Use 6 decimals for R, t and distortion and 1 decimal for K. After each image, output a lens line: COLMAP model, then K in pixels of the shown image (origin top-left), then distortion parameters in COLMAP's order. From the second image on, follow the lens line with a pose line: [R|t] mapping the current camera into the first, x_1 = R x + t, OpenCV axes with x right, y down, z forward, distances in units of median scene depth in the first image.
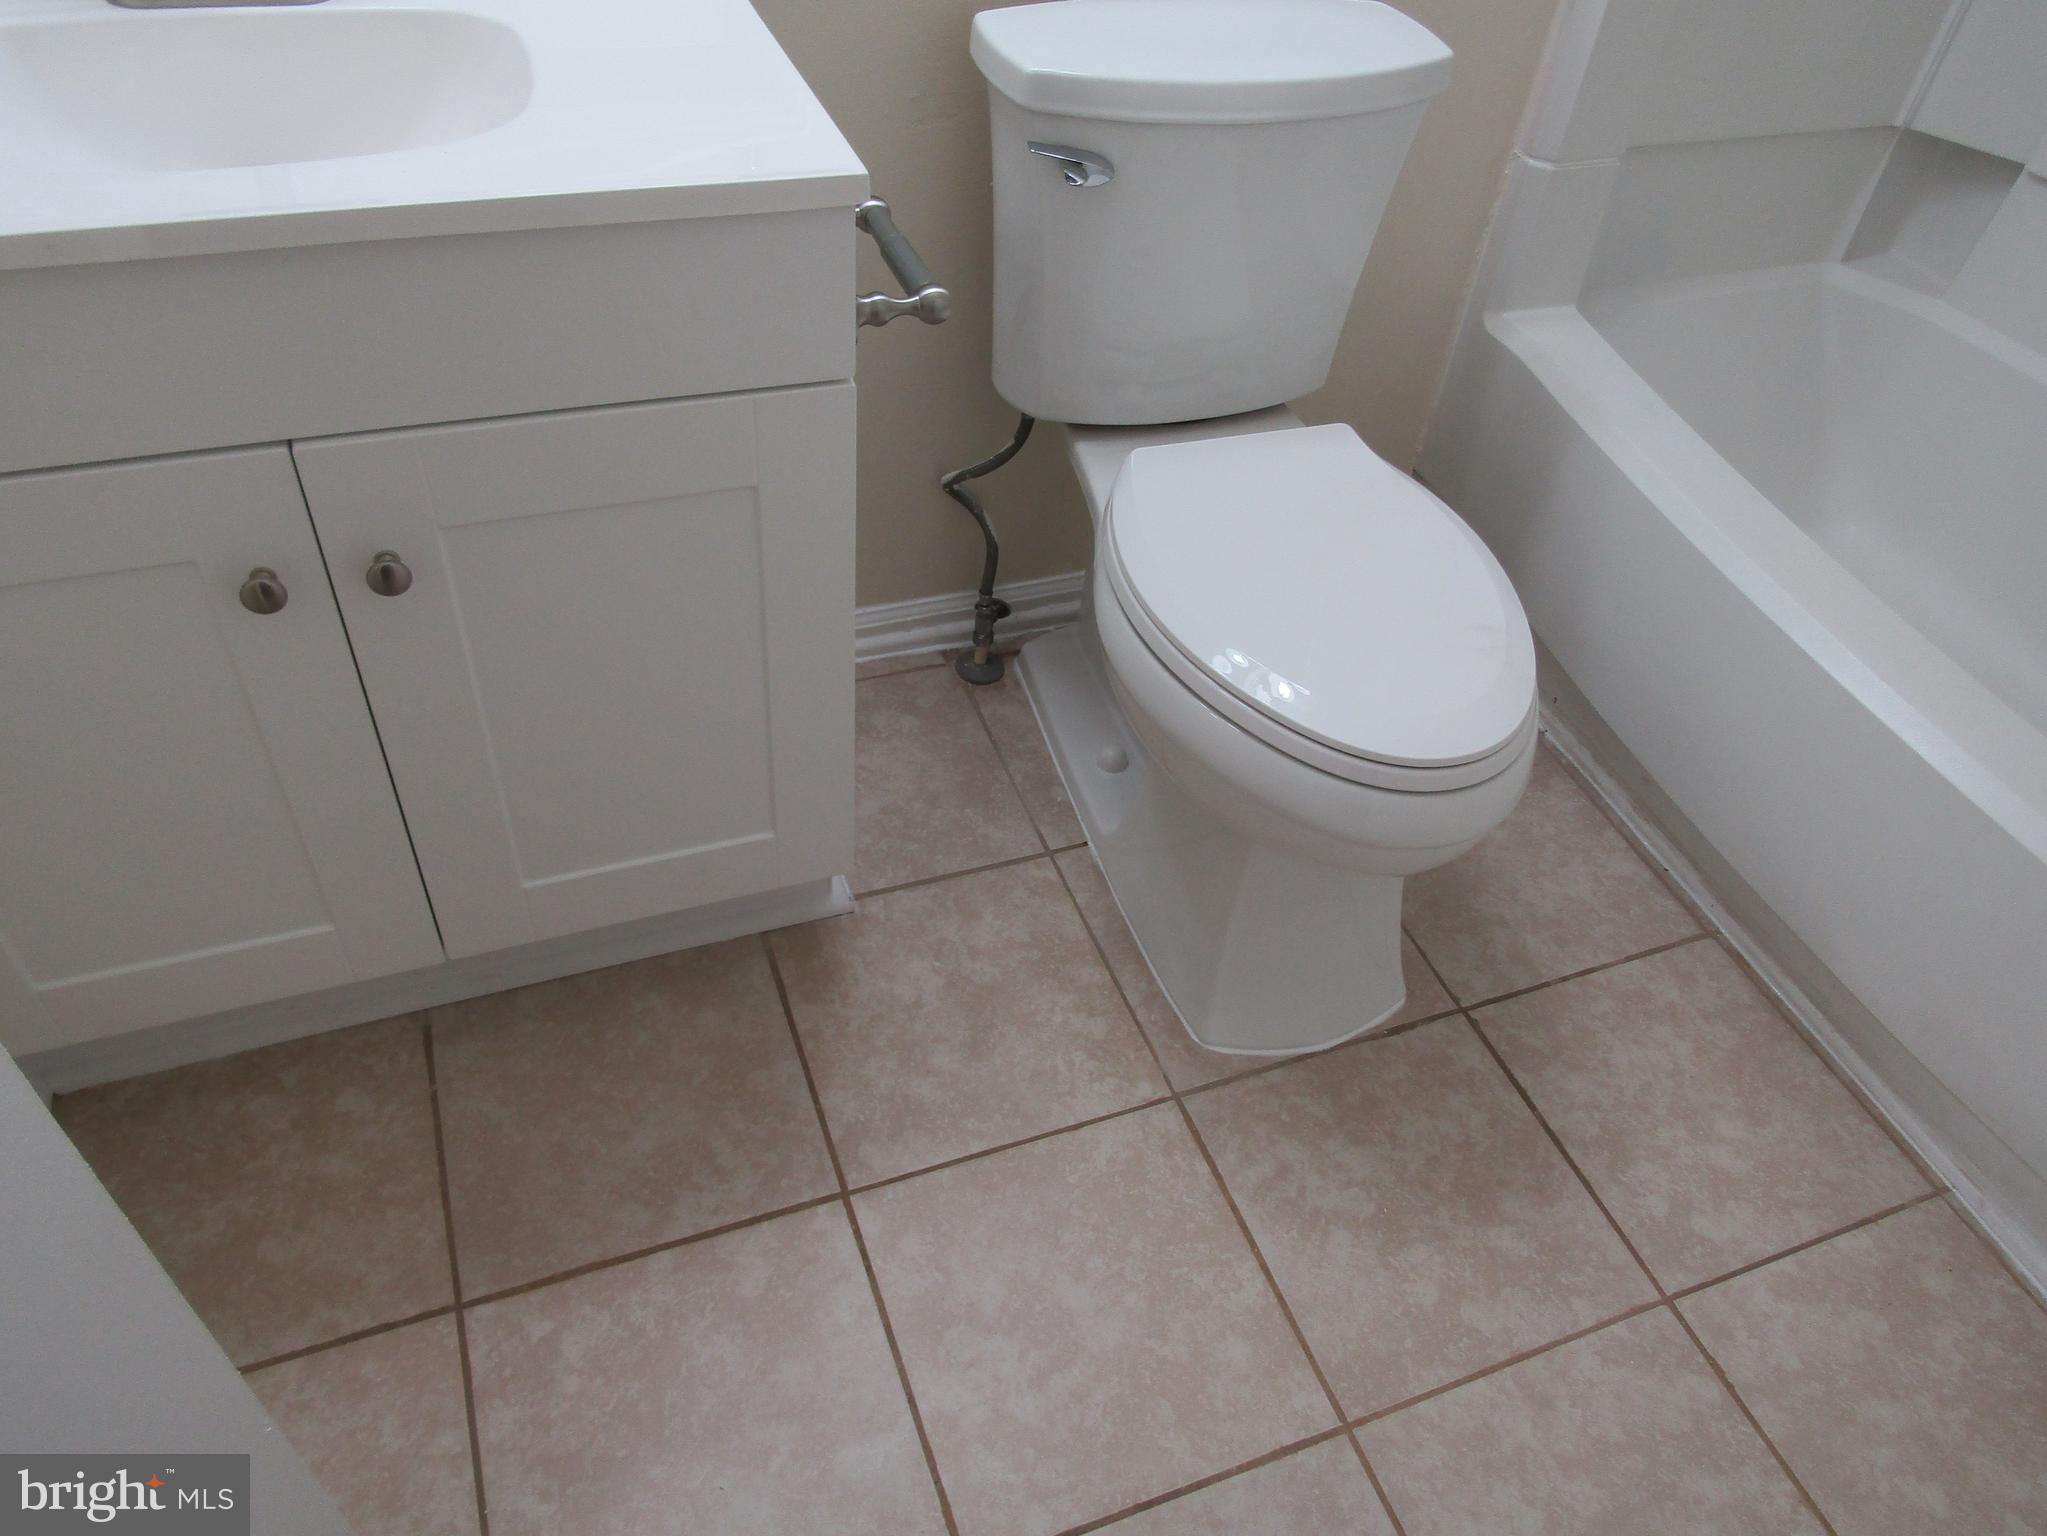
lens RADIAL K [[1456.9, 0, 1017.7], [0, 1456.9, 765.4], [0, 0, 1]] dist [-0.008698, 0.006659]
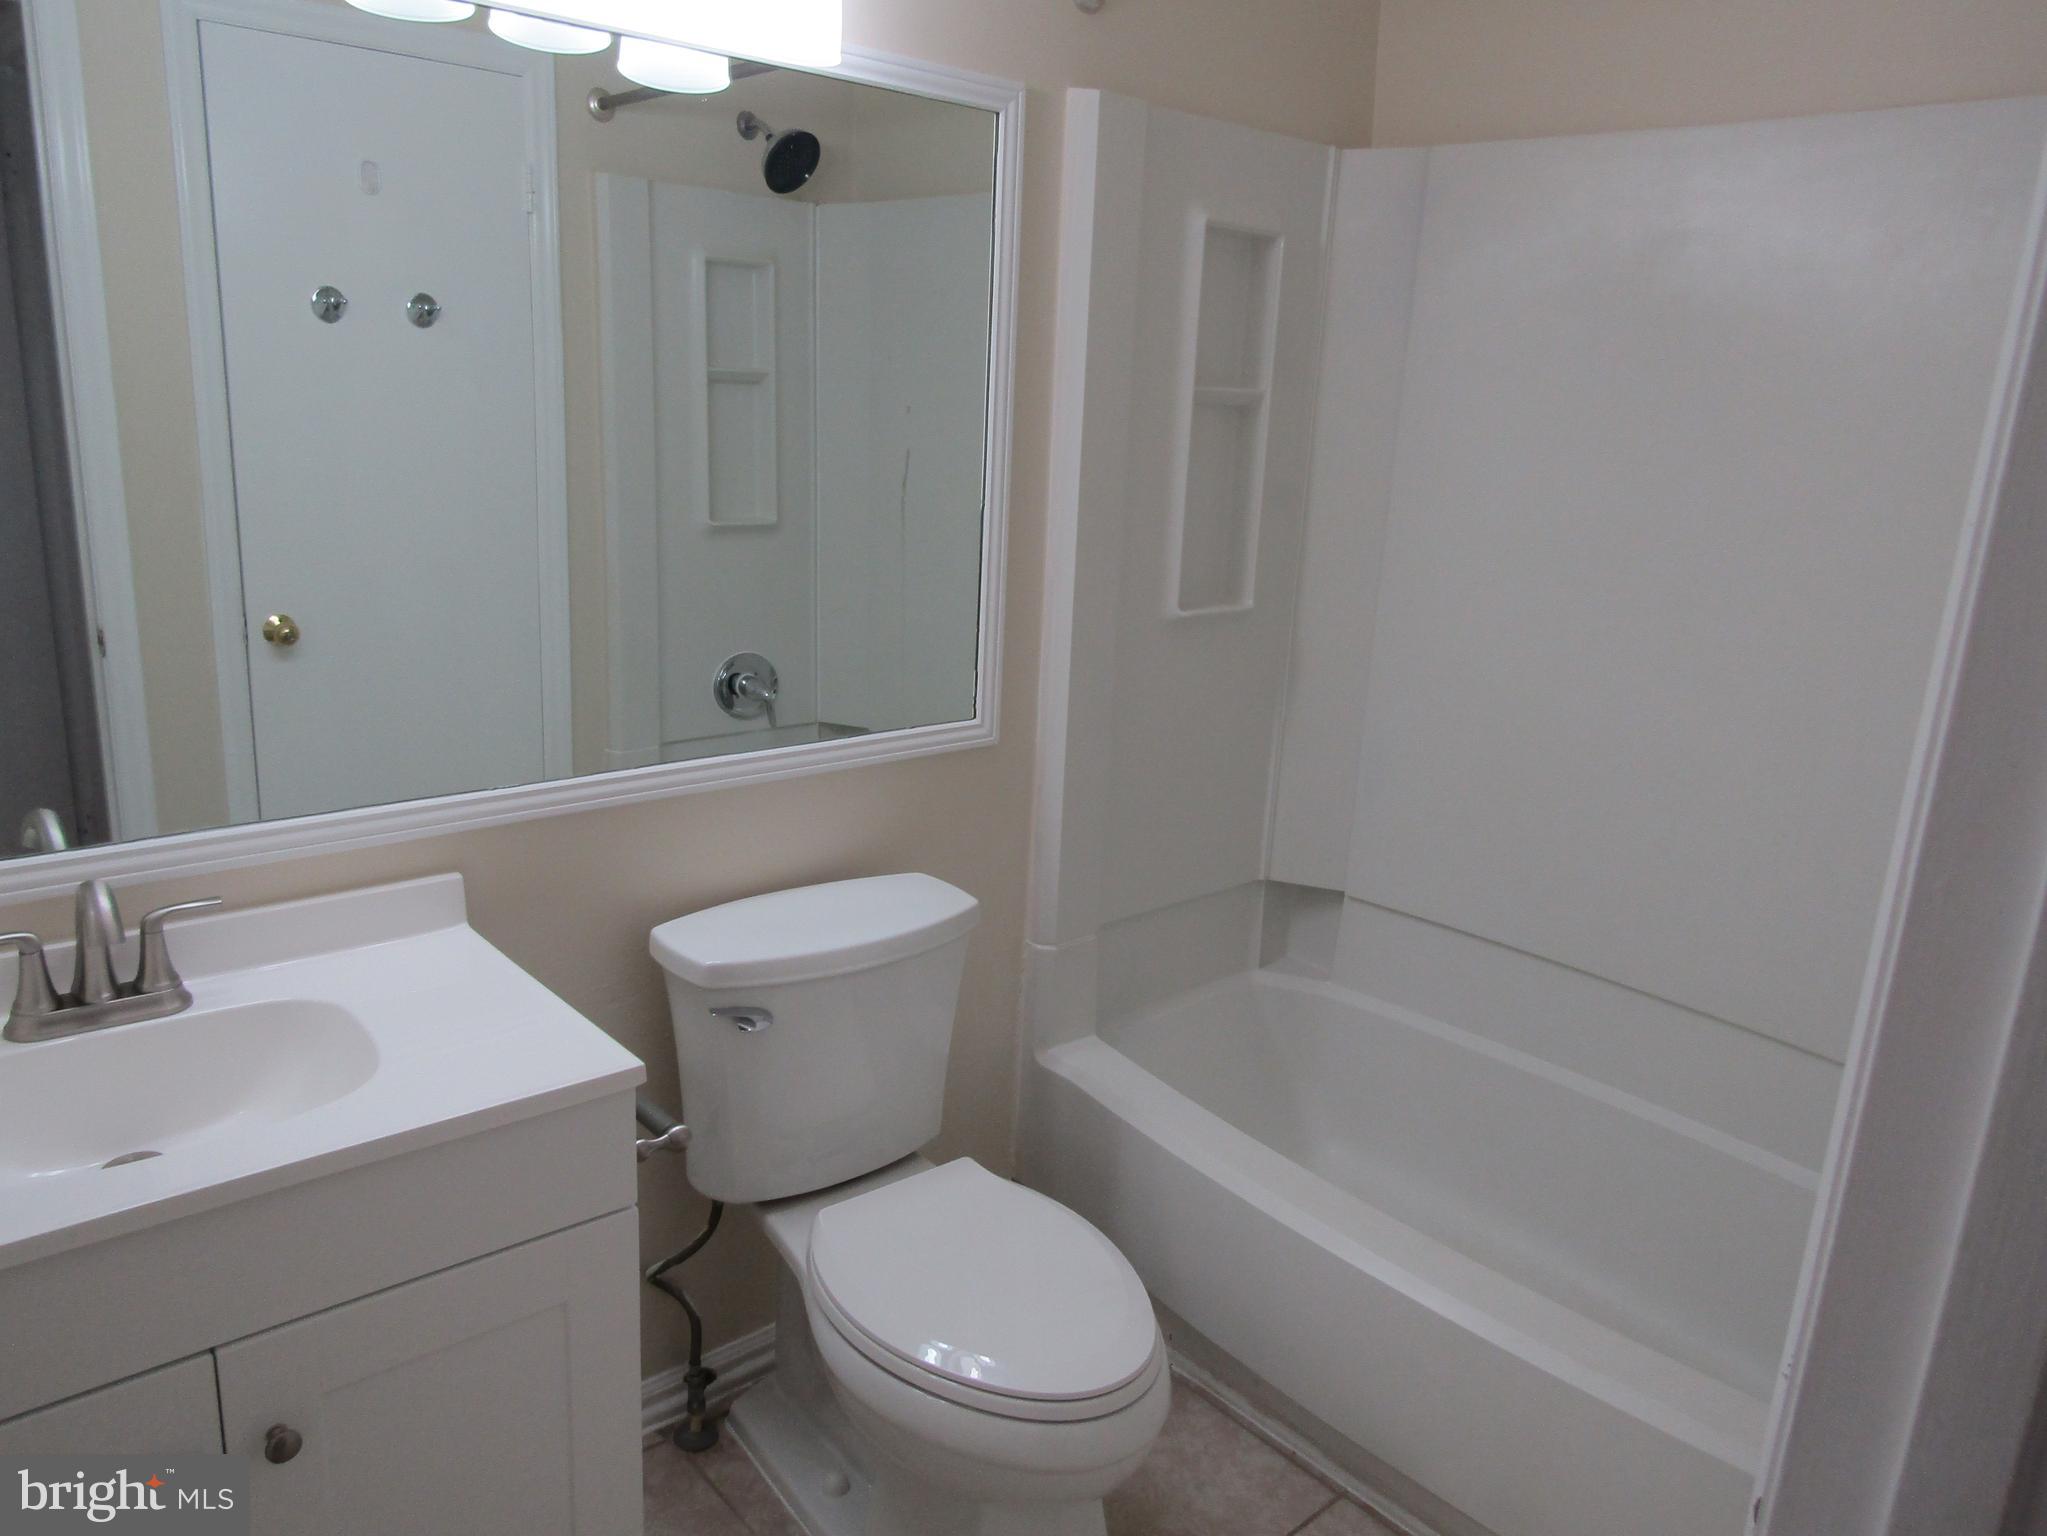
lens RADIAL K [[1456.9, 0, 1025.1], [0, 1456.9, 773.2], [0, 0, 1]] dist [-0.008698, 0.006659]
pose [[0.935938, -0.122729, 0.330087, -0.108240], [0.264334, 0.864161, -0.428198, 0.042849], [-0.232696, 0.488020, 0.841243, -0.276269]]
